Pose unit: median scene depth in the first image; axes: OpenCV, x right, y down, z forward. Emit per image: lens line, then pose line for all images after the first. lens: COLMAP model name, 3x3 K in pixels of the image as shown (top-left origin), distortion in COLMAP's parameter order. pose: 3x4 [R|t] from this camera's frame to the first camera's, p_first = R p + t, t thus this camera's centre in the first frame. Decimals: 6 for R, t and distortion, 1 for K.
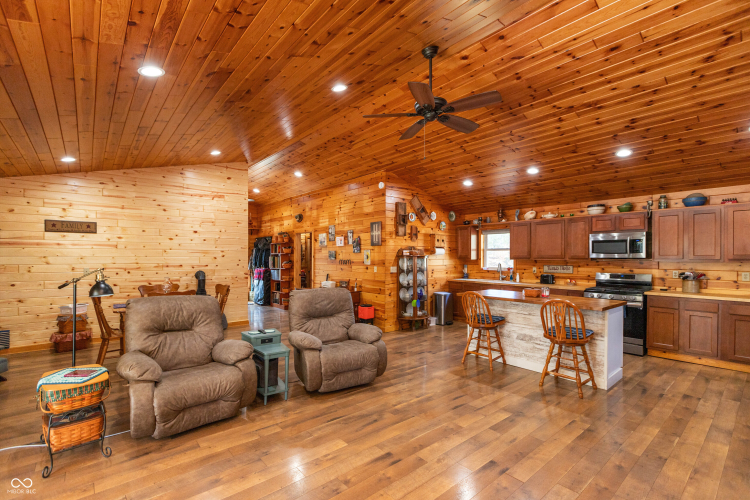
lens RADIAL K [[334.5, 0, 372.7], [0, 334.5, 258.5], [0, 0, 1]] dist [0.004351, -0.001570]
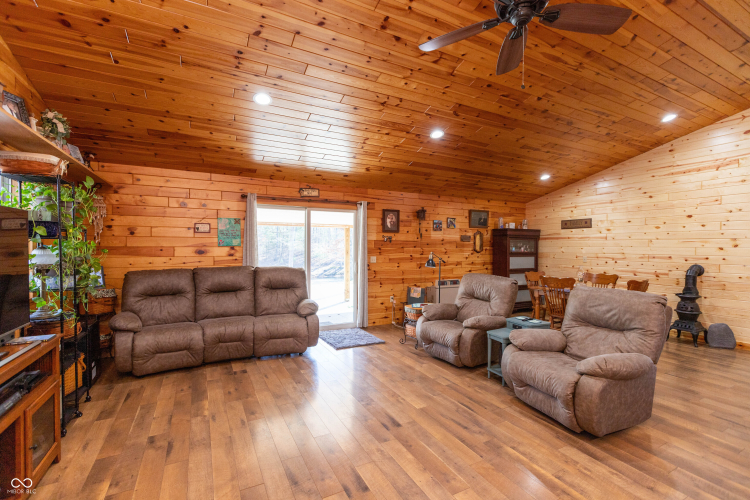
lens RADIAL K [[334.5, 0, 376.7], [0, 334.5, 248.3], [0, 0, 1]] dist [0.004351, -0.001570]
pose [[-0.210777, -0.004066, -0.977526, 0.451777], [-0.009267, 0.999955, -0.002161, 0.006954], [0.977490, 0.008603, -0.210805, 0.465636]]
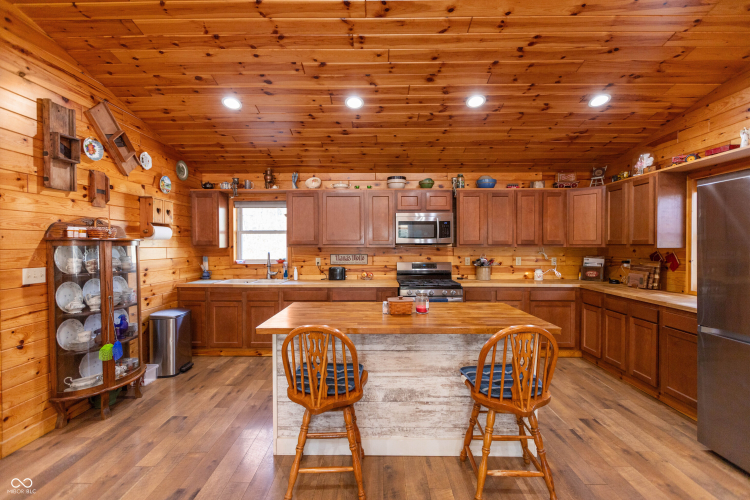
lens RADIAL K [[334.5, 0, 373.7], [0, 334.5, 251.1], [0, 0, 1]] dist [0.004351, -0.001570]
pose [[0.651154, -0.016494, 0.758766, 0.027316], [0.008336, 0.999859, 0.014581, 0.003053], [-0.758900, -0.003170, 0.651200, 0.507122]]
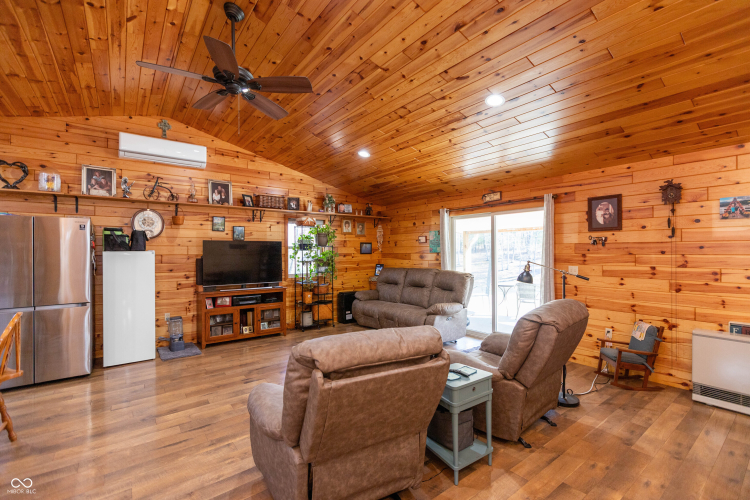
lens RADIAL K [[334.5, 0, 376.7], [0, 334.5, 249.9], [0, 0, 1]] dist [0.004351, -0.001570]
pose [[-0.998748, -0.001509, 0.050000, -0.127138], [-0.001460, 0.999998, 0.001021, -0.005512], [-0.050001, 0.000947, -0.998749, 0.984413]]
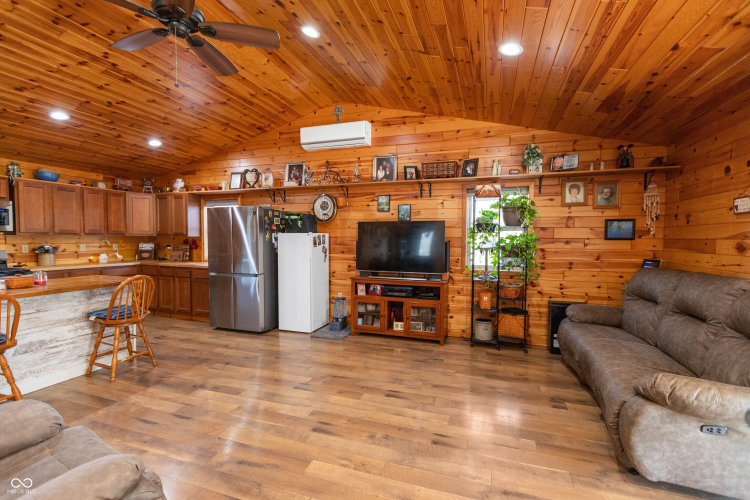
lens RADIAL K [[334.5, 0, 375.7], [0, 334.5, 249.7], [0, 0, 1]] dist [0.004351, -0.001570]
pose [[-0.510758, -0.040208, 0.858784, -0.352965], [-0.004407, 0.999015, 0.044152, 0.002661], [-0.859713, 0.018766, -0.510432, 0.541071]]
